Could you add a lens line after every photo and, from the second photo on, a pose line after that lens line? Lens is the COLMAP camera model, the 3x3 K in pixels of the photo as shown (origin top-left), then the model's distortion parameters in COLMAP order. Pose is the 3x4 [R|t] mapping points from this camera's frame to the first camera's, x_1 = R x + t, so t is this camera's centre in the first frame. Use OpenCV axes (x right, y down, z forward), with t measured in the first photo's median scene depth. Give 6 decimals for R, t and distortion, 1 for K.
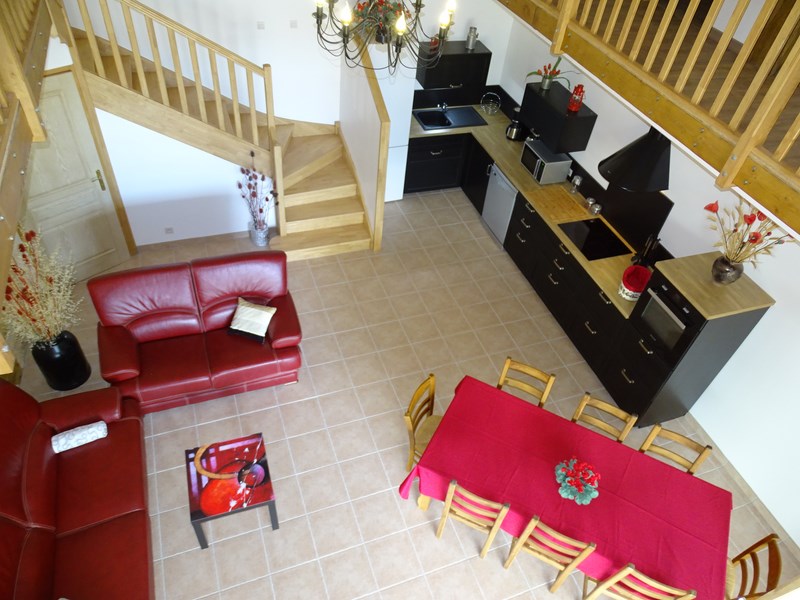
lens RADIAL K [[564.5, 0, 401.5], [0, 564.5, 299.7], [0, 0, 1]] dist [0.008216, 0.001697]
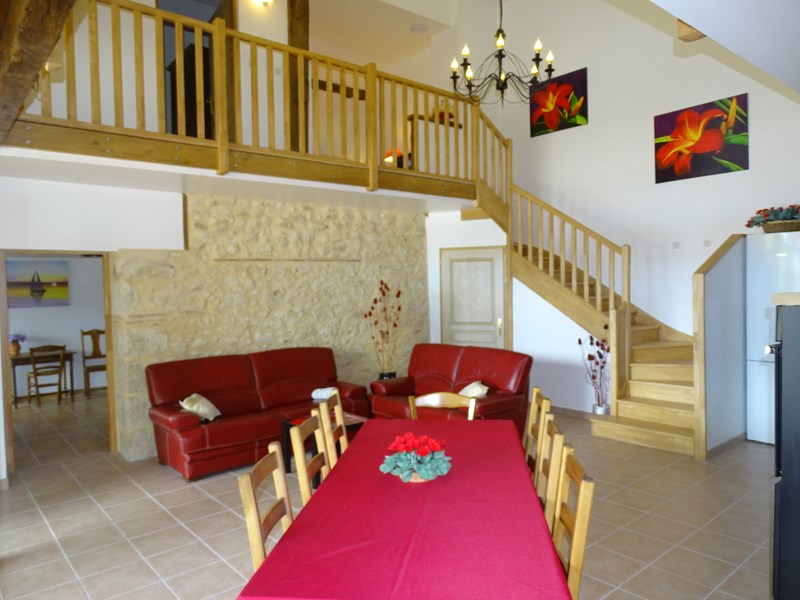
lens RADIAL K [[564.5, 0, 400.3], [0, 564.5, 299.8], [0, 0, 1]] dist [0.008216, 0.001697]
pose [[0.339348, -0.069729, -0.938073, 0.677815], [-0.624787, 0.728791, -0.280189, 0.275233], [0.703196, 0.681177, 0.203748, 0.520441]]
